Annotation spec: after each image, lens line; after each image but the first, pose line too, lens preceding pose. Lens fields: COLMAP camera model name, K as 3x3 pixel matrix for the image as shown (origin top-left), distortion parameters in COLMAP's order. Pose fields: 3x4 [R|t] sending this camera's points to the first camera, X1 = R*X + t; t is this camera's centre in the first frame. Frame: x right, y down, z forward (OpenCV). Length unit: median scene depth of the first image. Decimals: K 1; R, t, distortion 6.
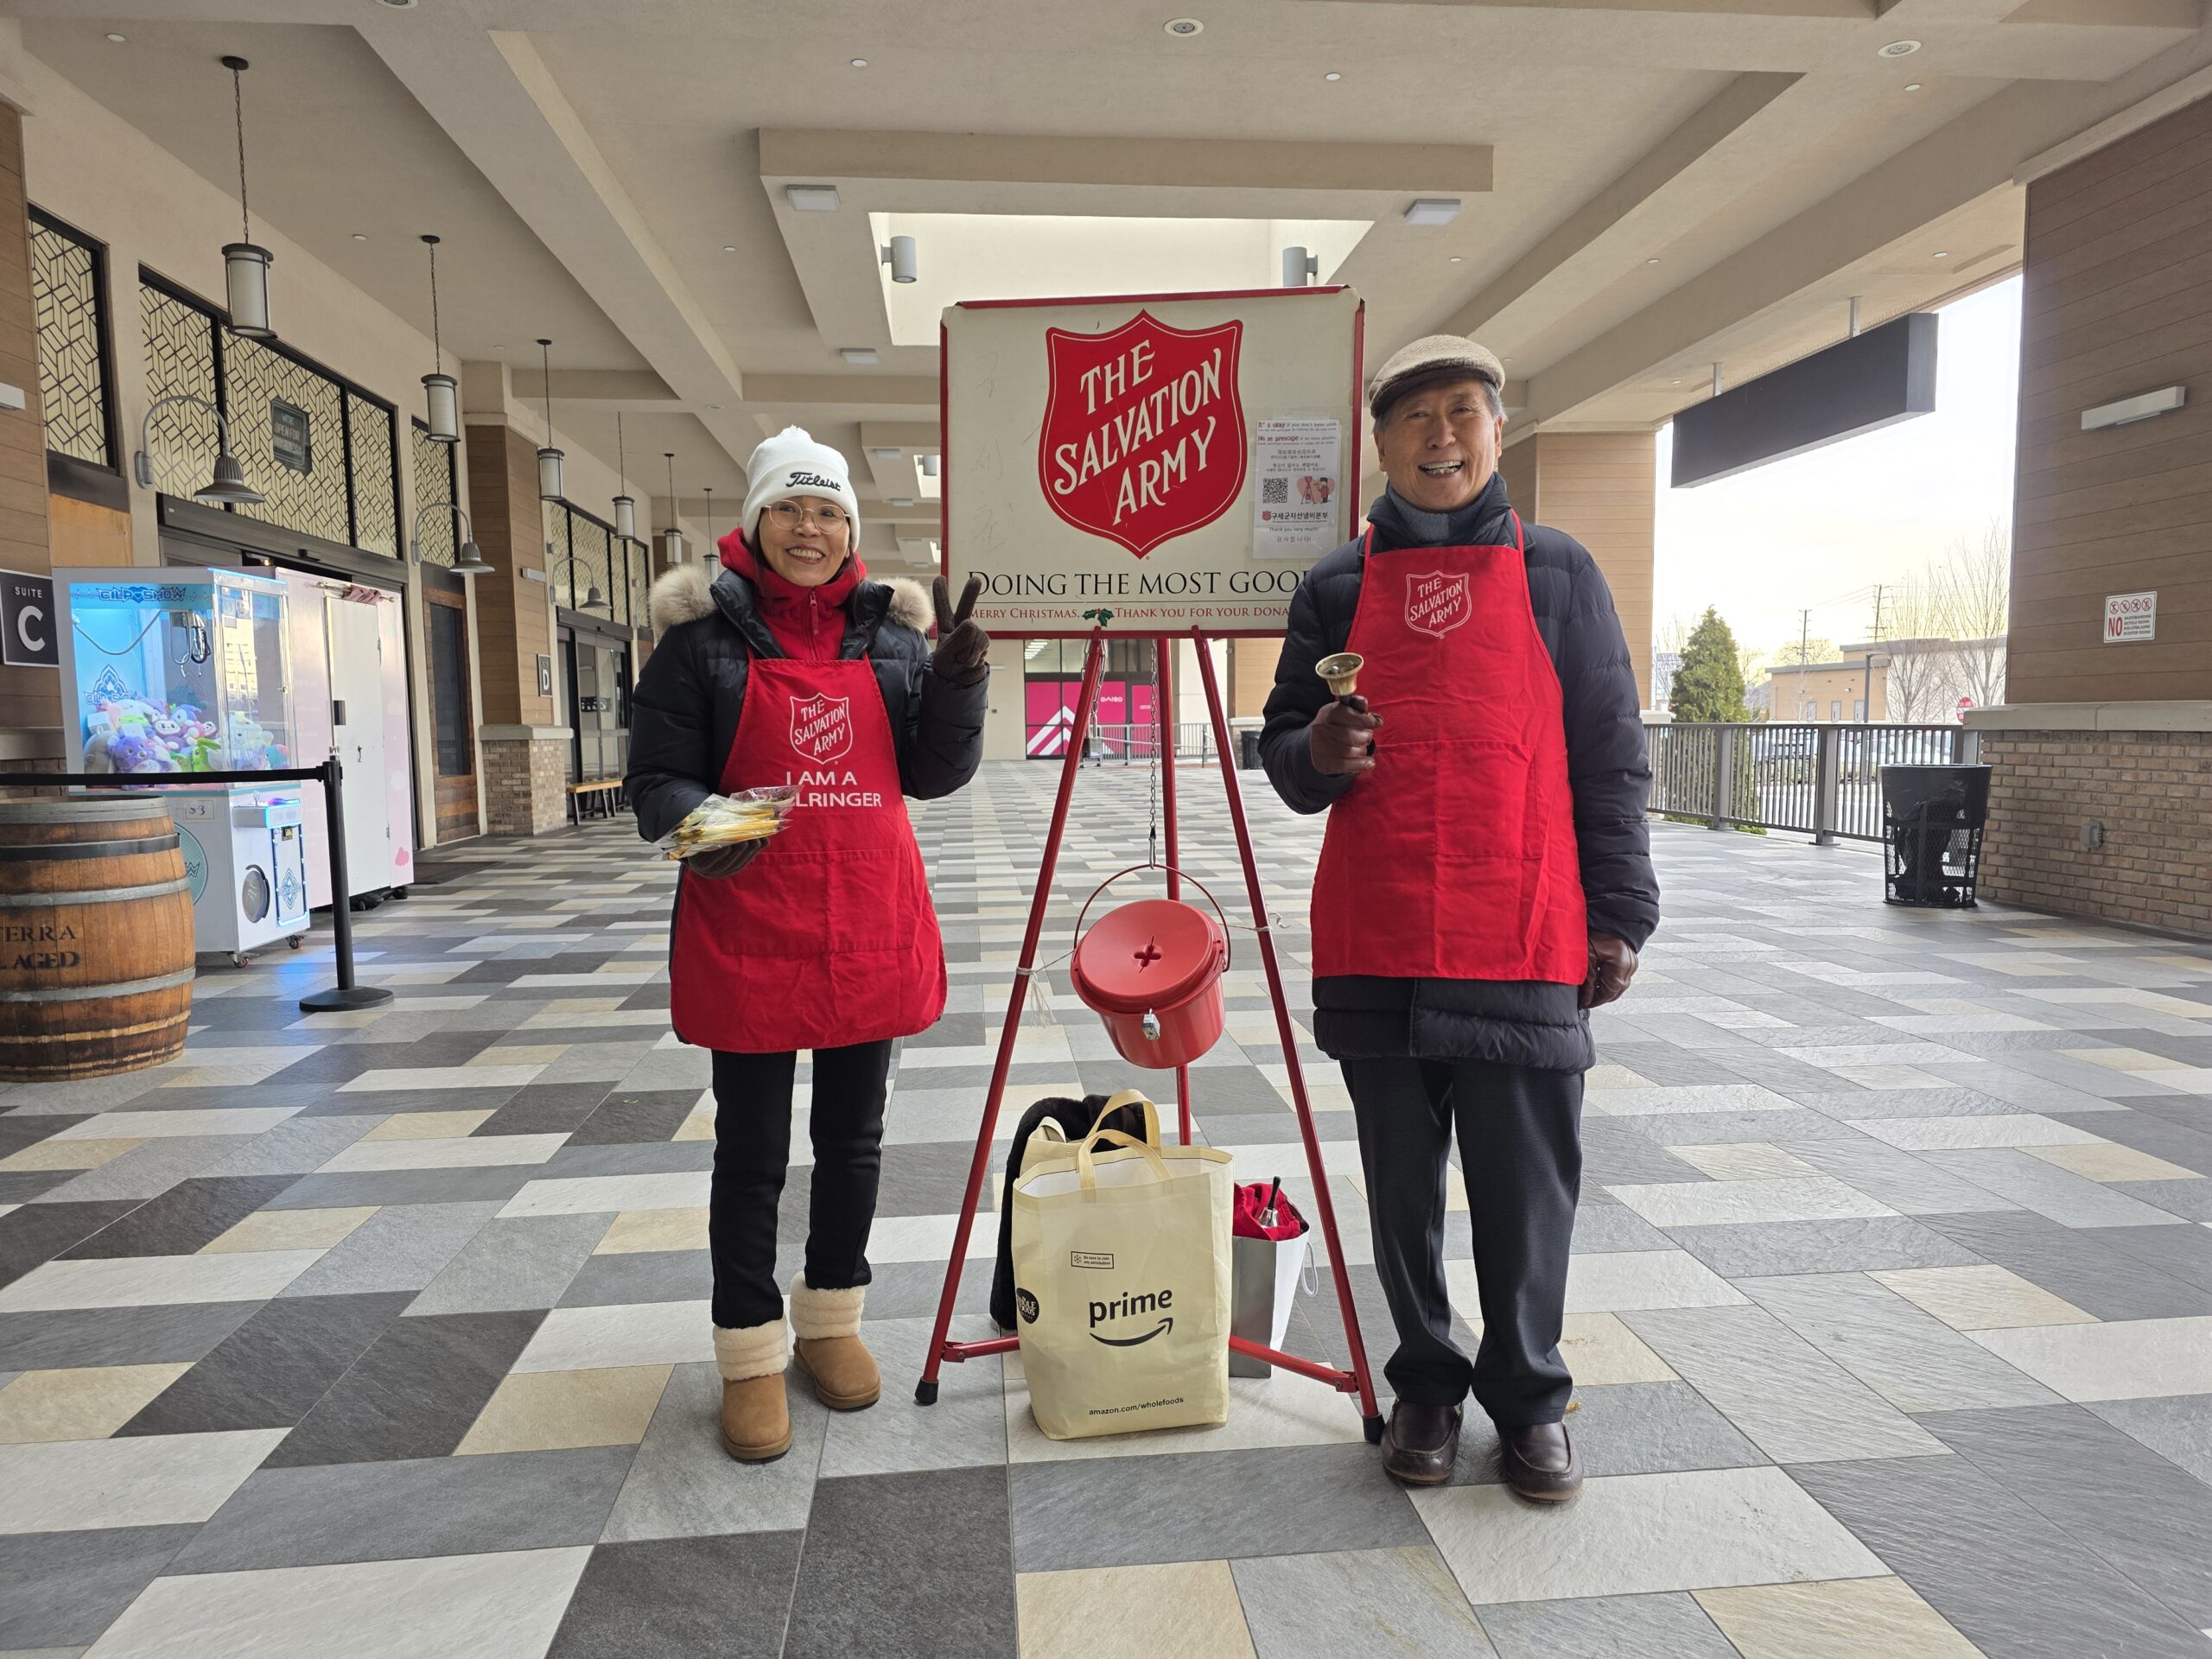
lens RADIAL K [[1481.2, 0, 1118.2], [0, 1481.2, 857.9], [0, 0, 1]] dist [0.050018, -0.042068]
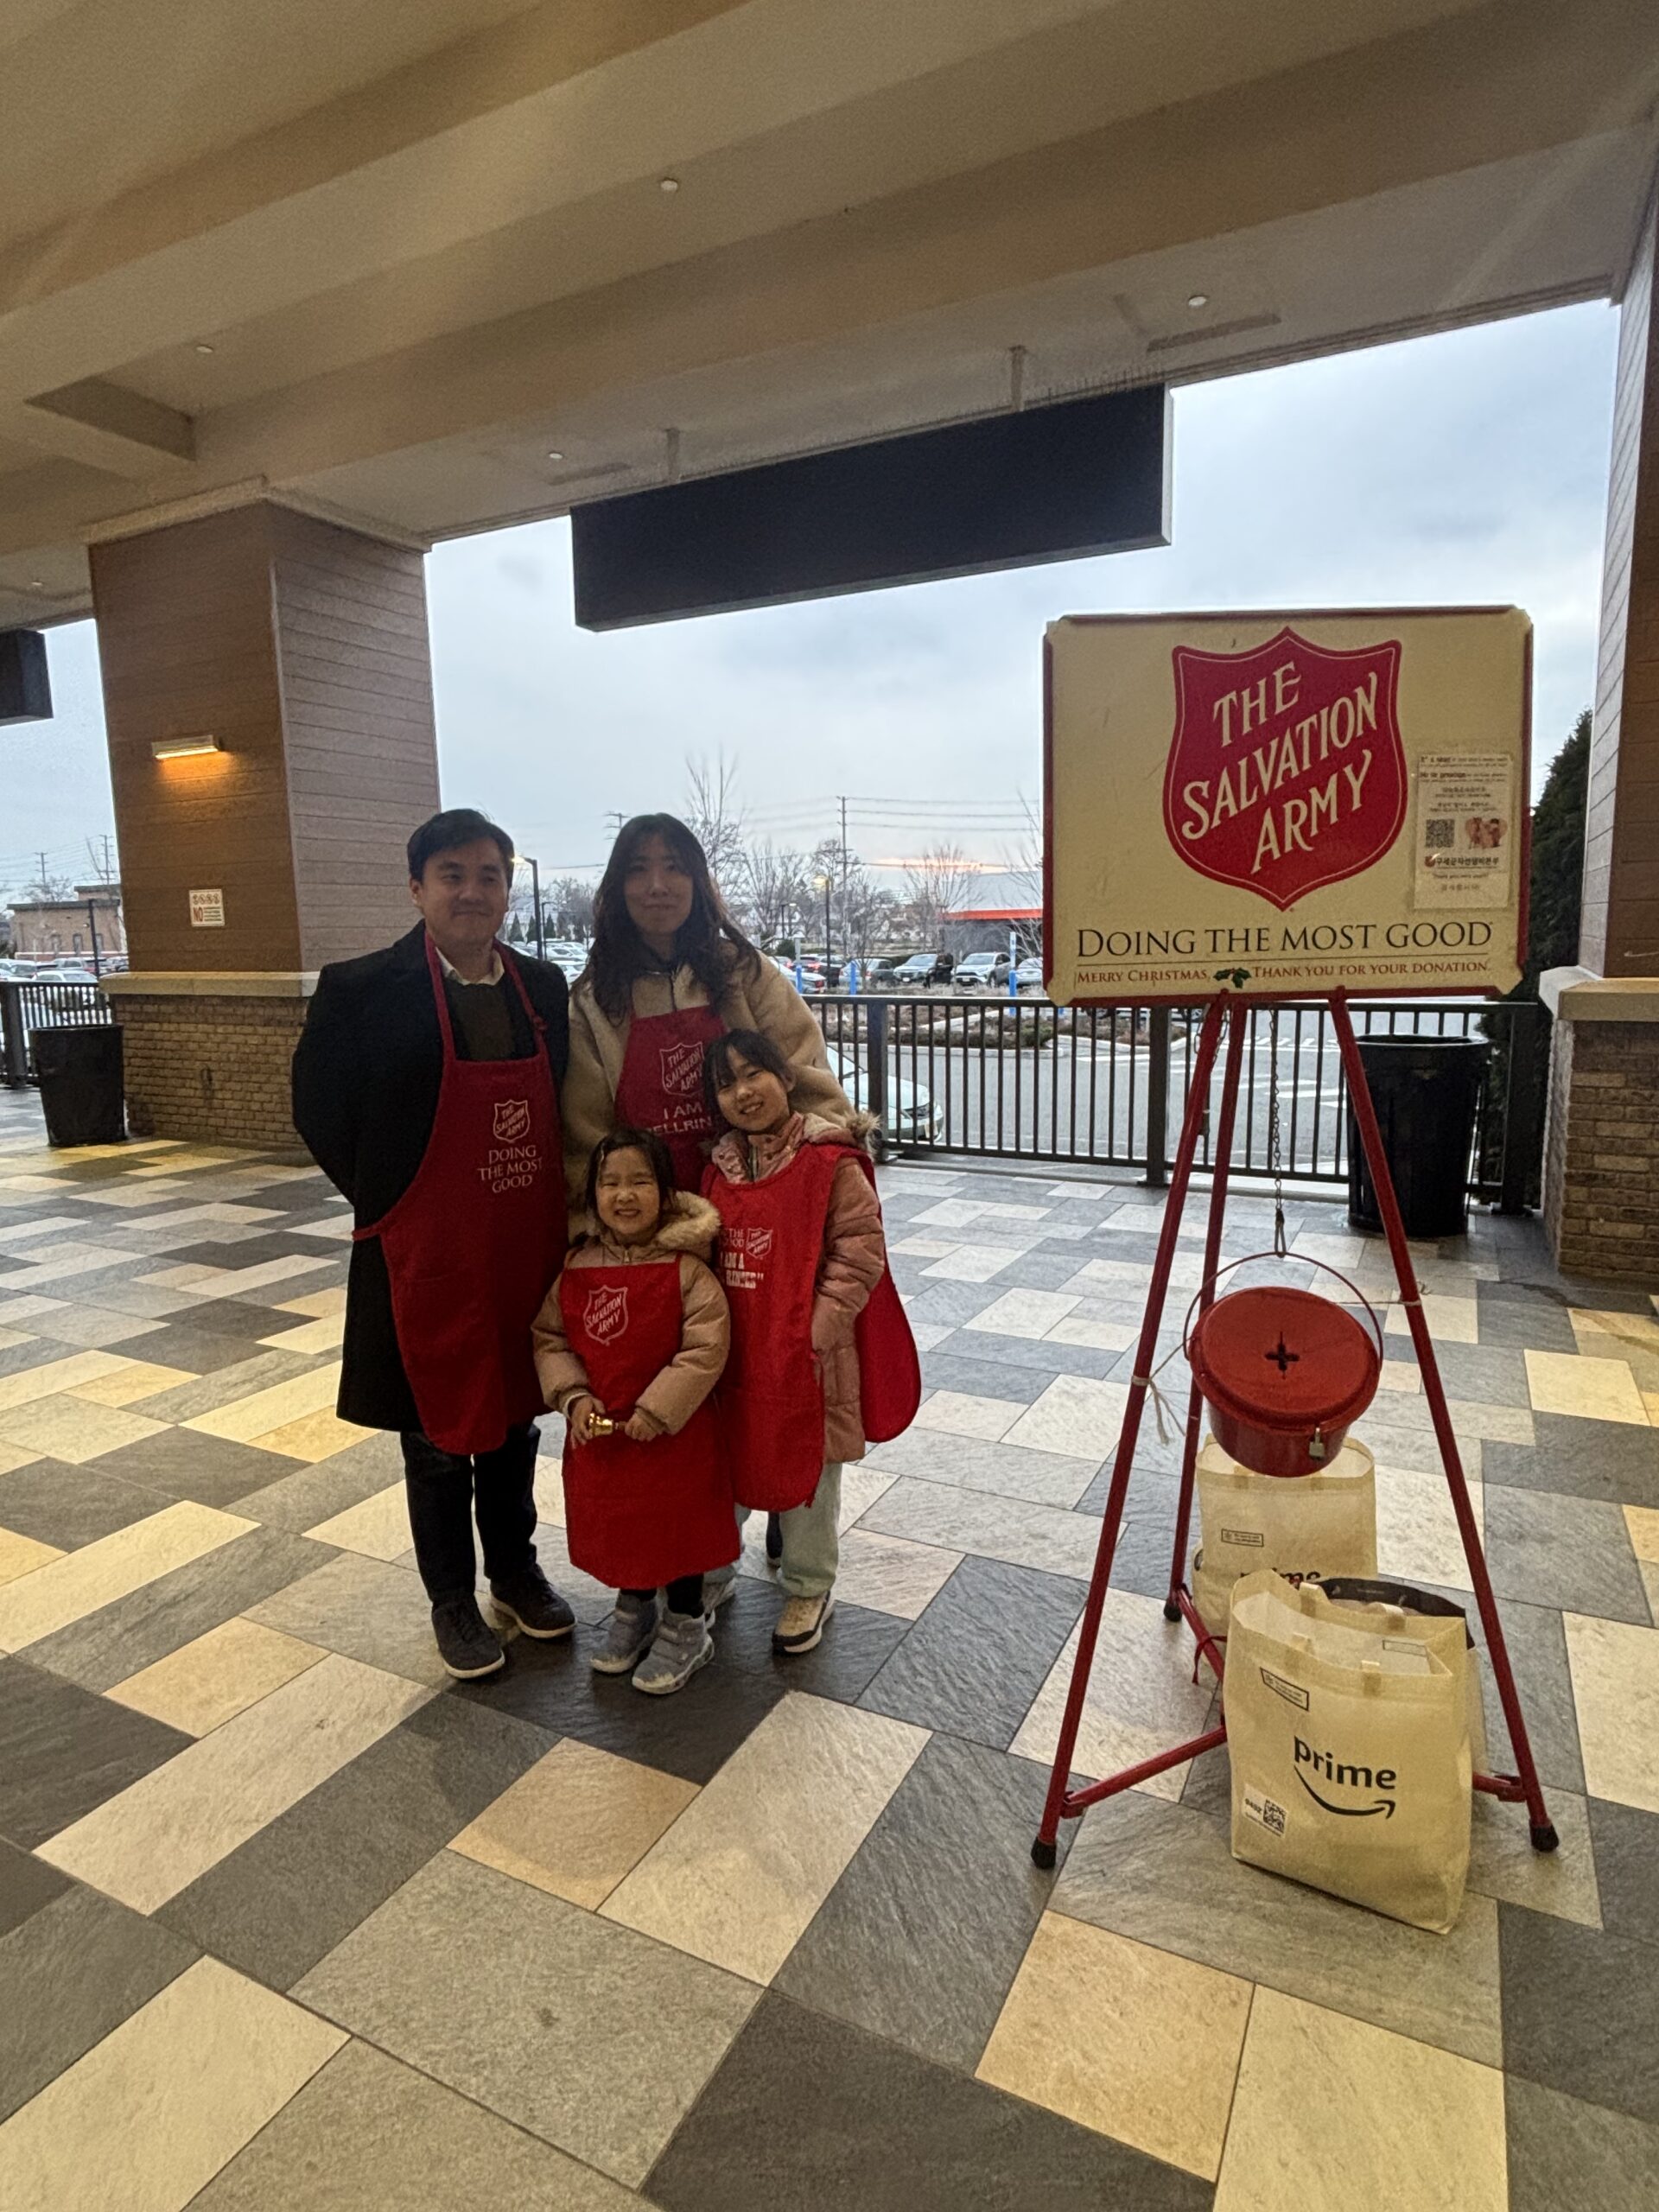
lens RADIAL K [[1210.9, 0, 834.5], [0, 1210.9, 1101.0], [0, 0, 1]] dist [0.003046, -0.002811]
pose [[0.543677, -0.117281, 0.831060, 0.071785], [0.088647, 0.992674, 0.082096, -0.030691], [-0.834600, 0.029037, 0.550091, -0.031286]]
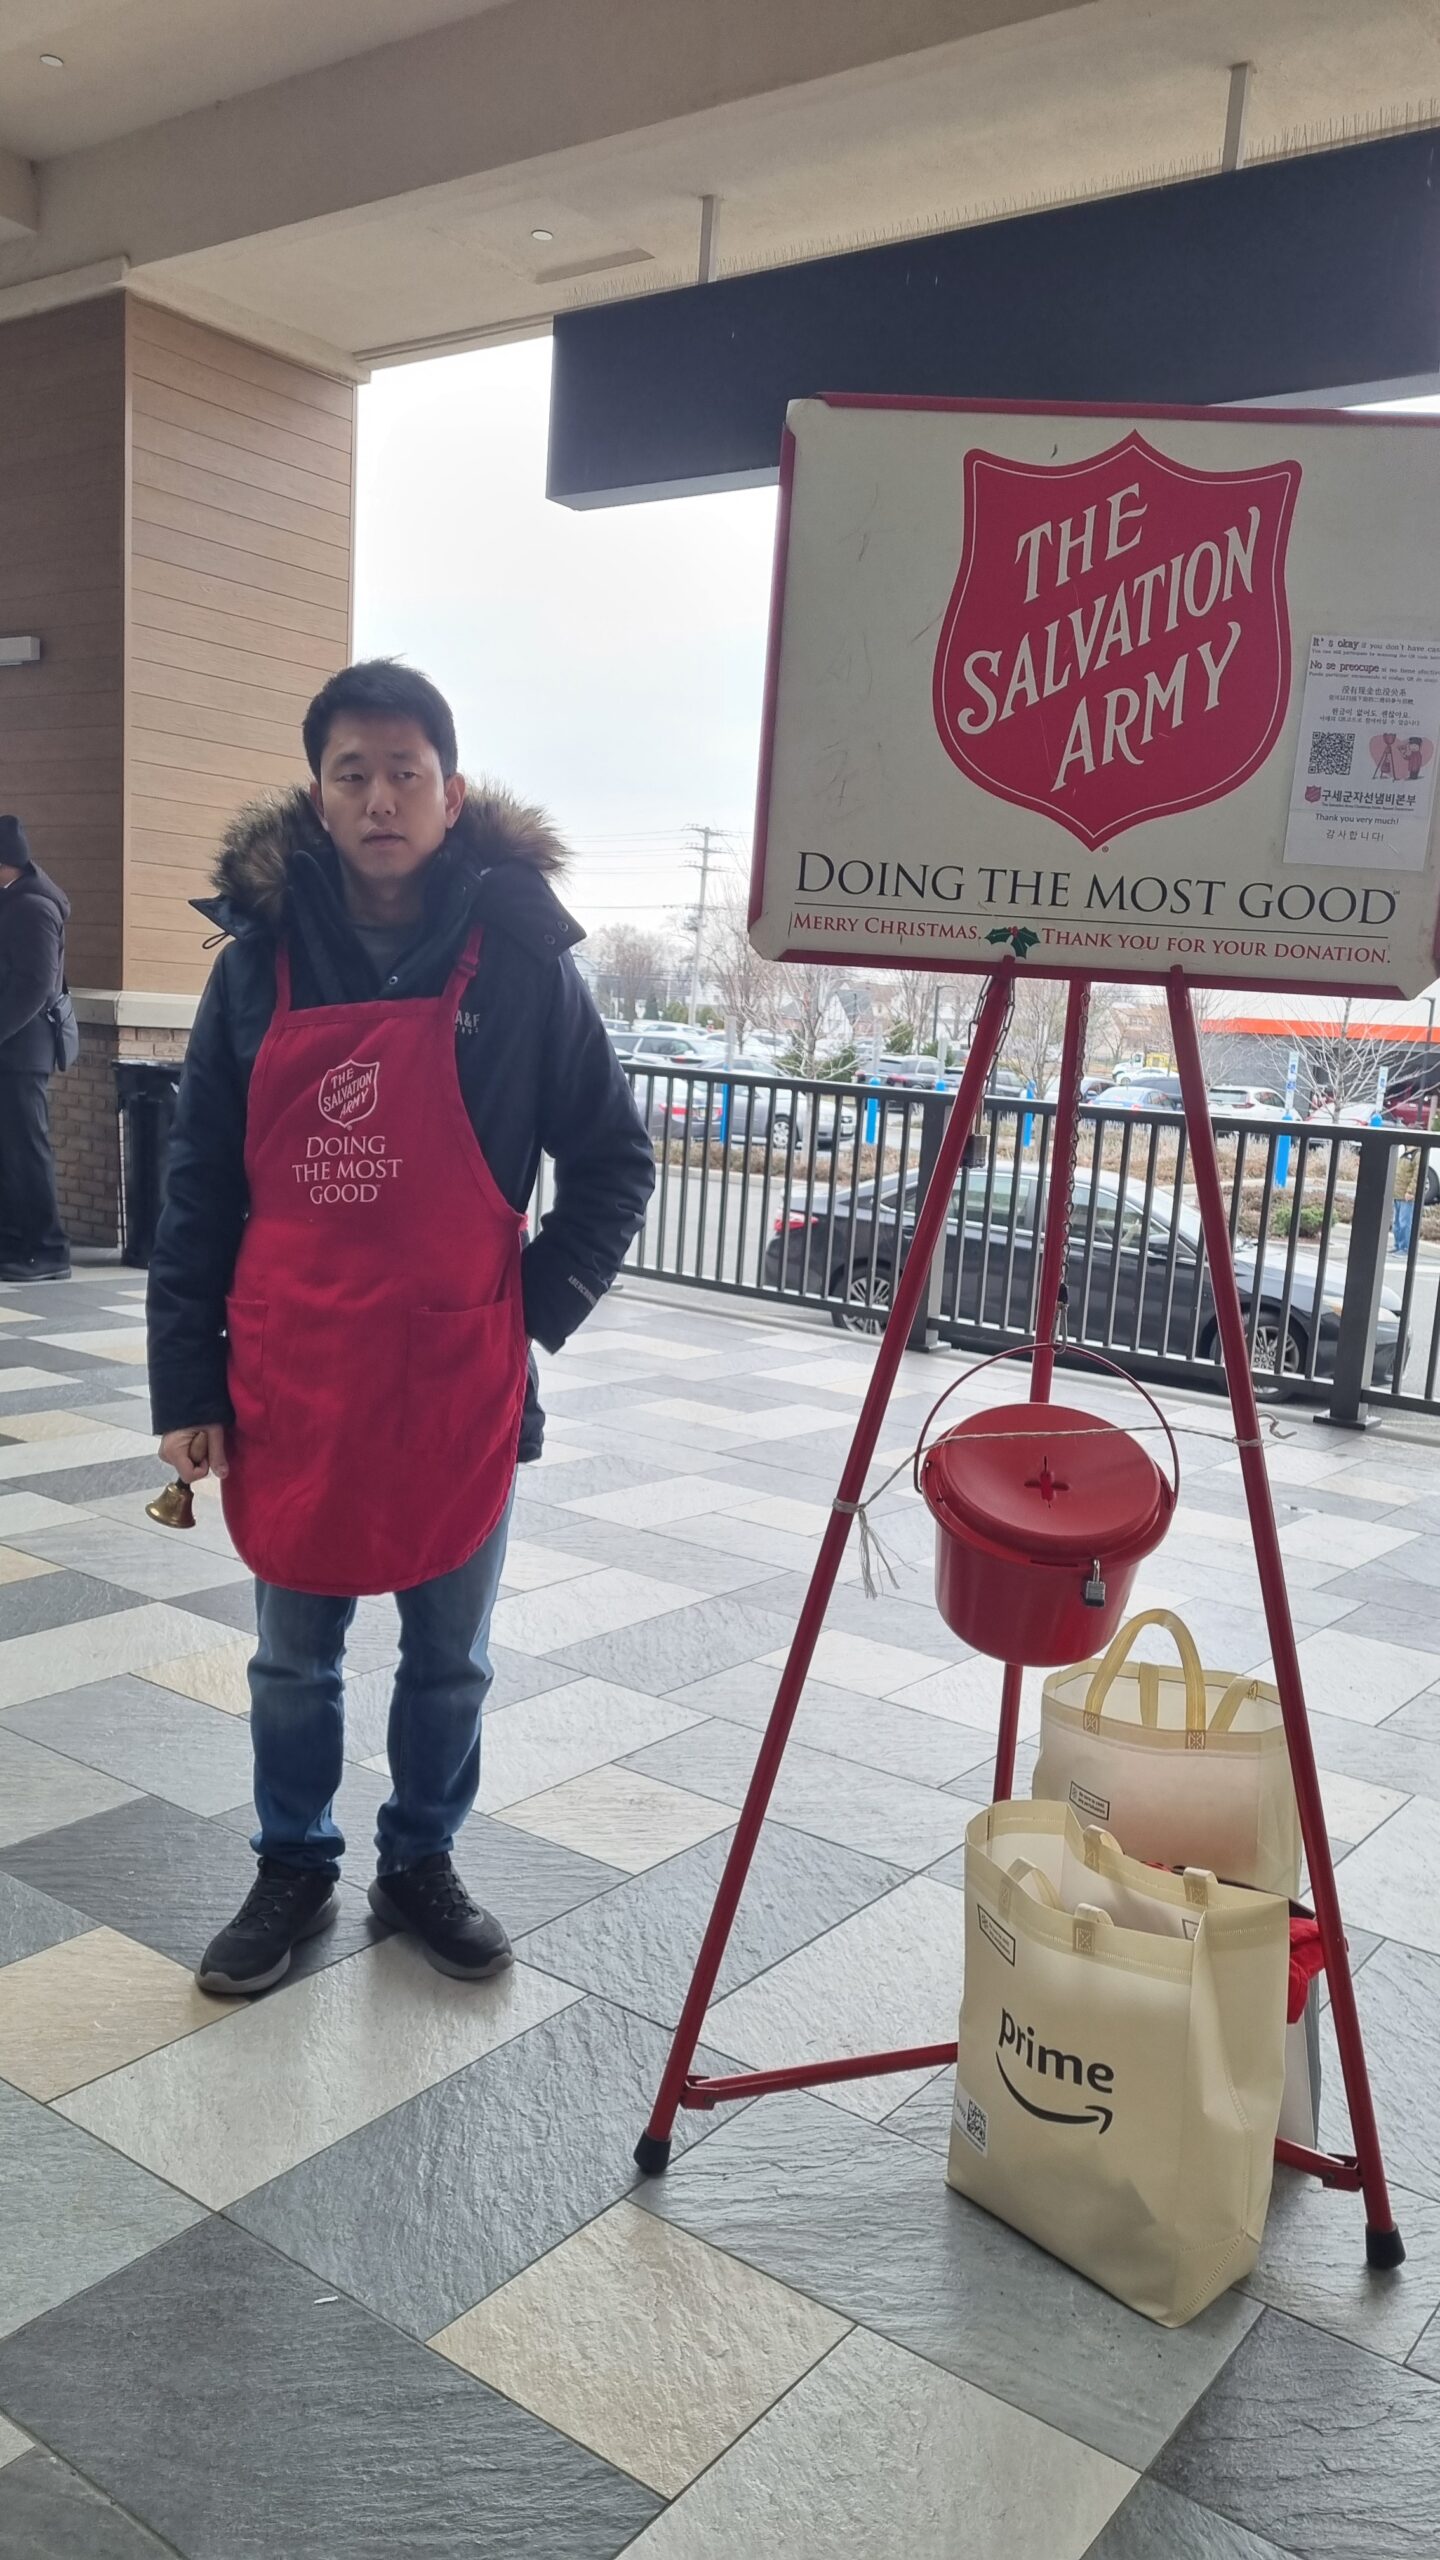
lens RADIAL K [[1905.2, 0, 702.9], [0, 1905.2, 1315.5], [0, 0, 1]] dist [0.076294, -0.067004]
pose [[0.676233, -0.060903, 0.734166, 0.085192], [-0.001618, 0.996452, 0.084152, -0.001949], [-0.736686, -0.058095, 0.673735, -0.107945]]
